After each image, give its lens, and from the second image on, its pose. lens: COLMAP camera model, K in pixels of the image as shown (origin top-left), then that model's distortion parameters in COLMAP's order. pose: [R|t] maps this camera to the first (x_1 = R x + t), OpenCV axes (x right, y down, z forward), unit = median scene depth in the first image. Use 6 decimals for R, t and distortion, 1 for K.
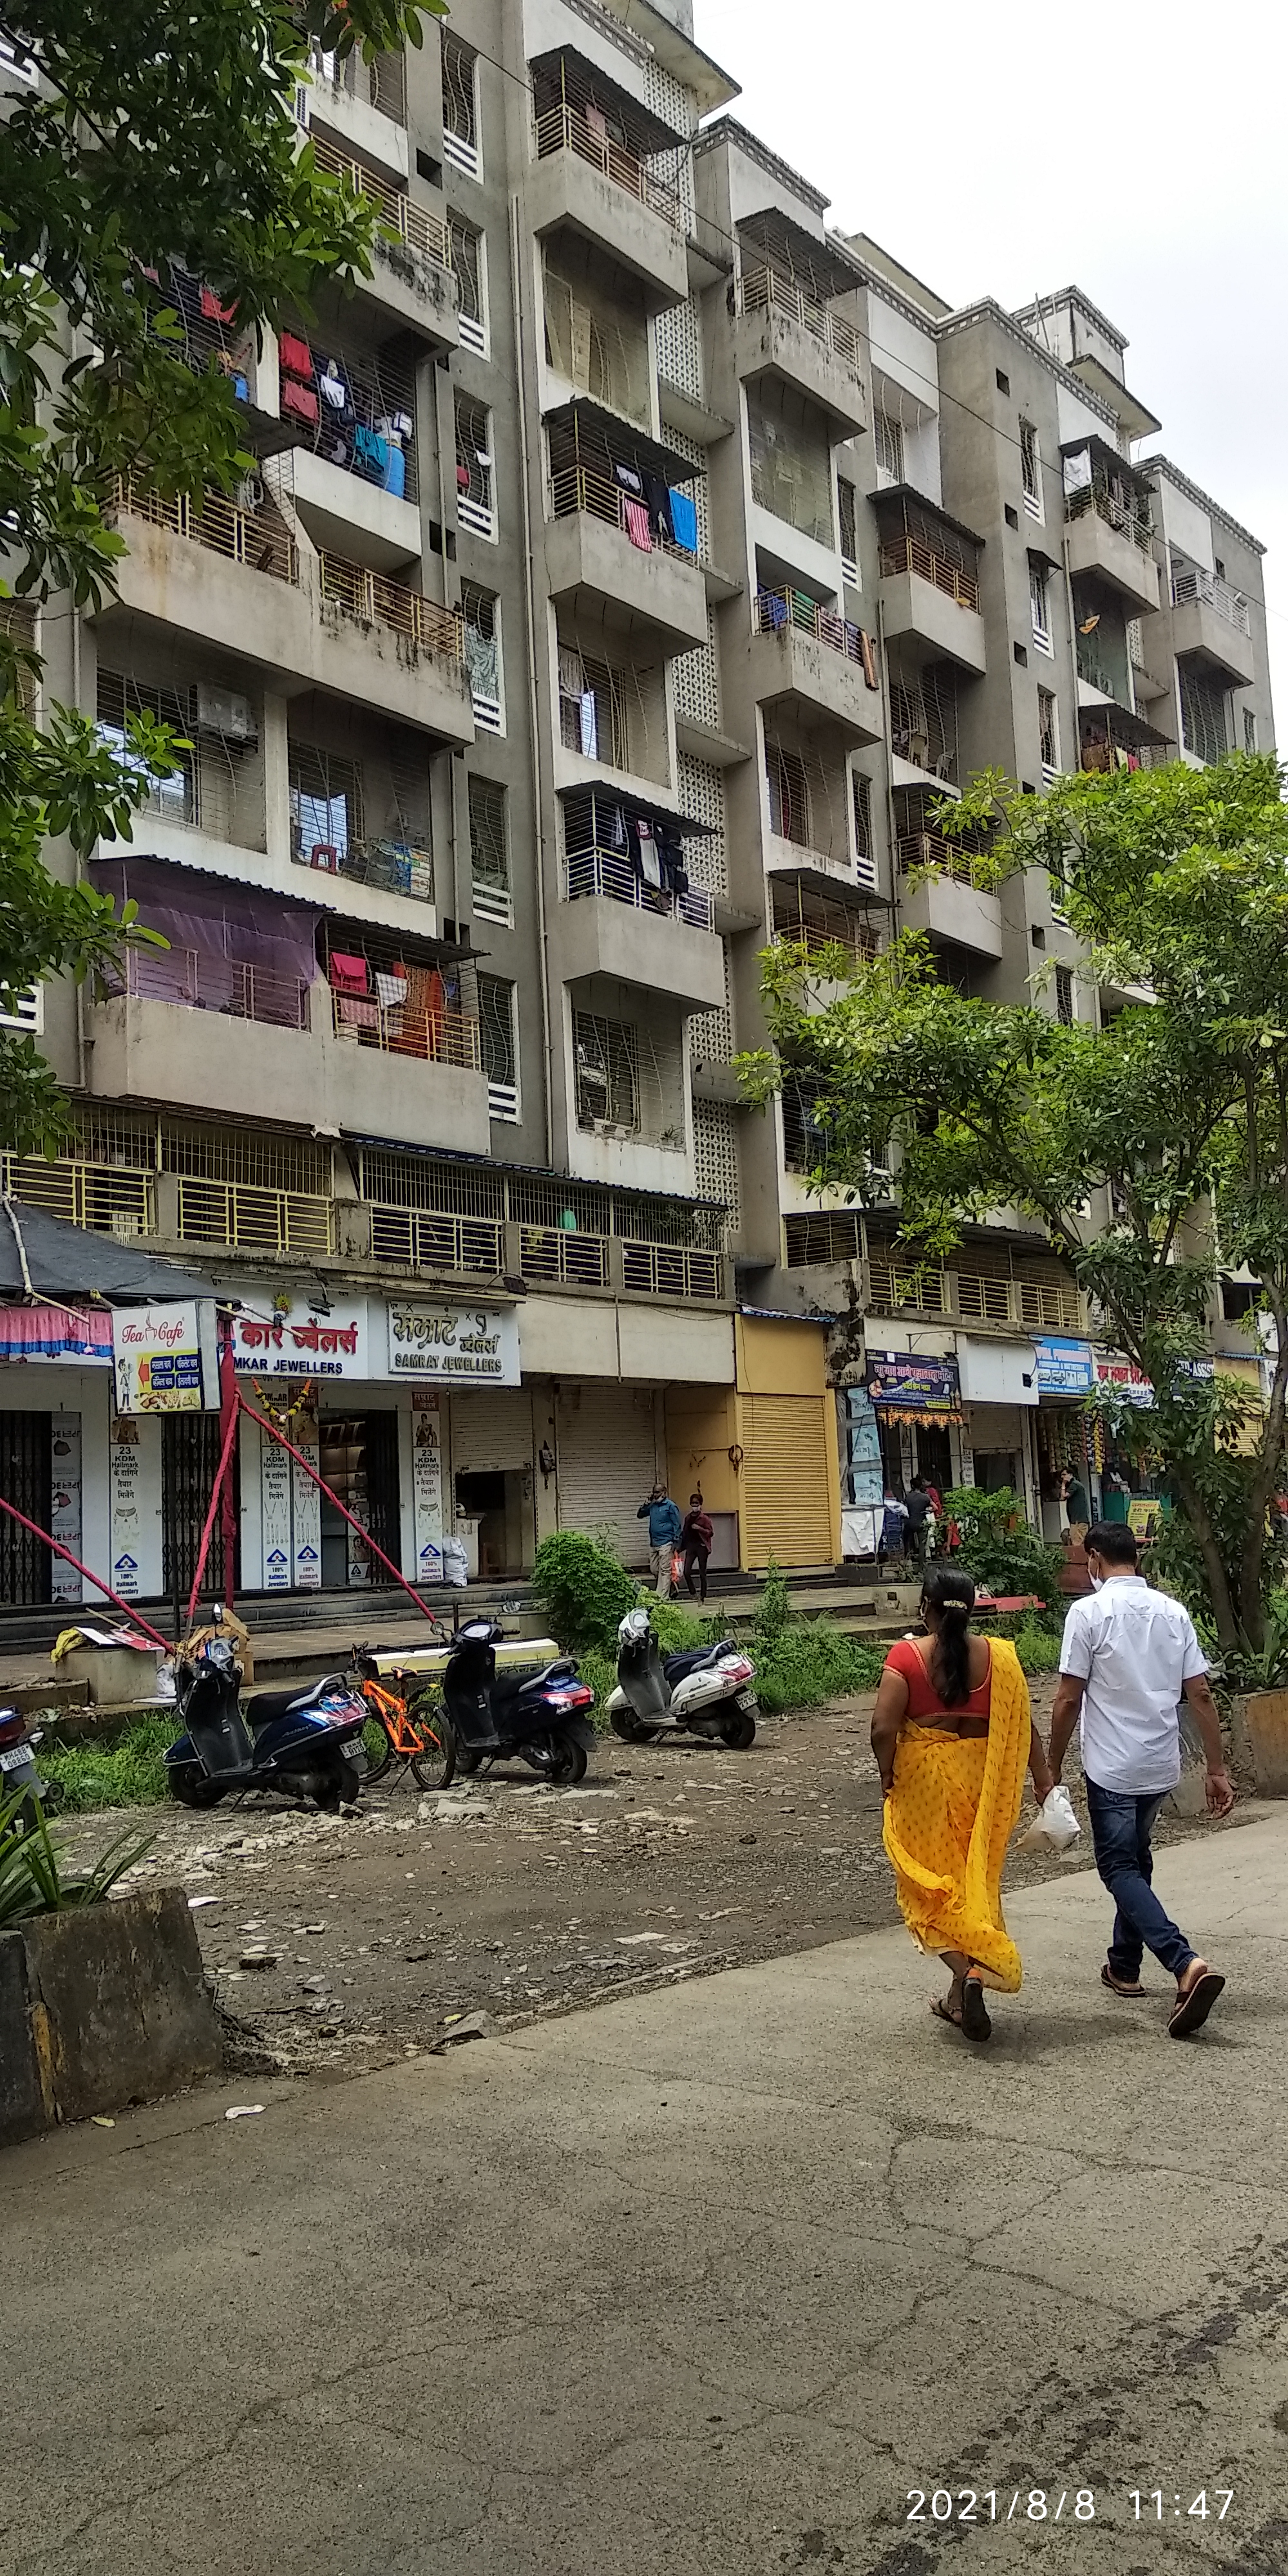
lens RADIAL K [[2053.8, 0, 644.0], [0, 2053.8, 1288.0], [0, 0, 1]] dist [0.030664, 0.000051]
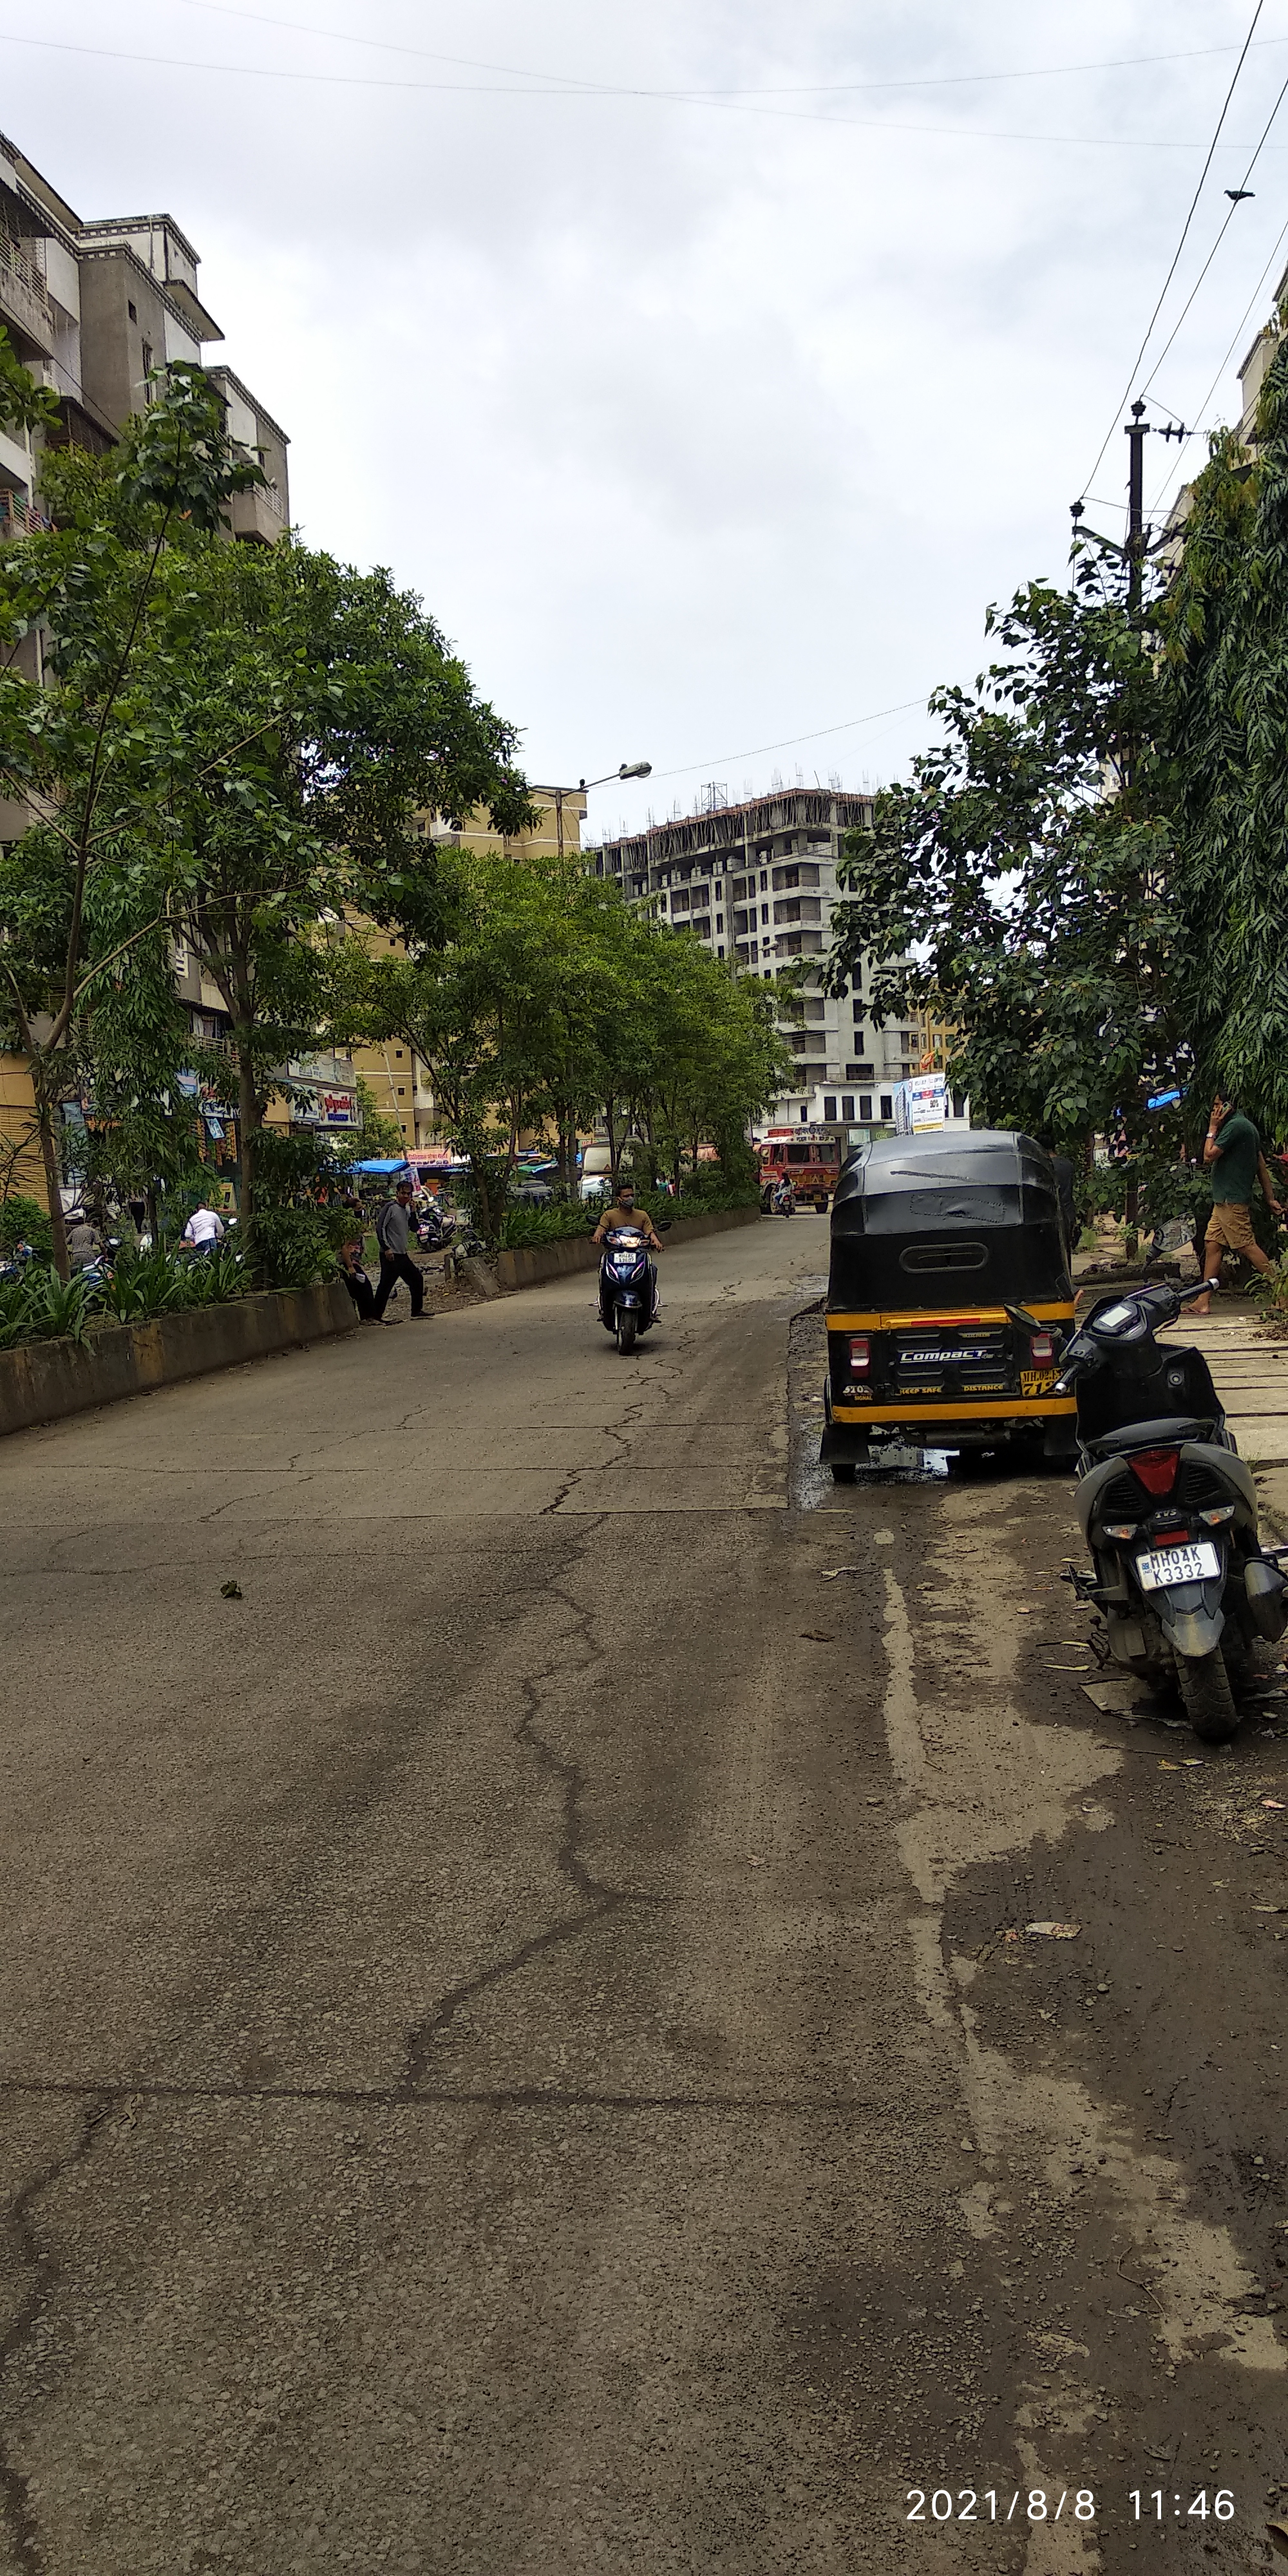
lens RADIAL K [[2053.8, 0, 644.0], [0, 2053.8, 1288.0], [0, 0, 1]] dist [0.030664, 0.000051]
pose [[0.858842, -0.010304, 0.512138, -0.191046], [-0.058058, 0.991397, 0.117308, -0.009627], [-0.508940, -0.130483, 0.850855, -0.285954]]
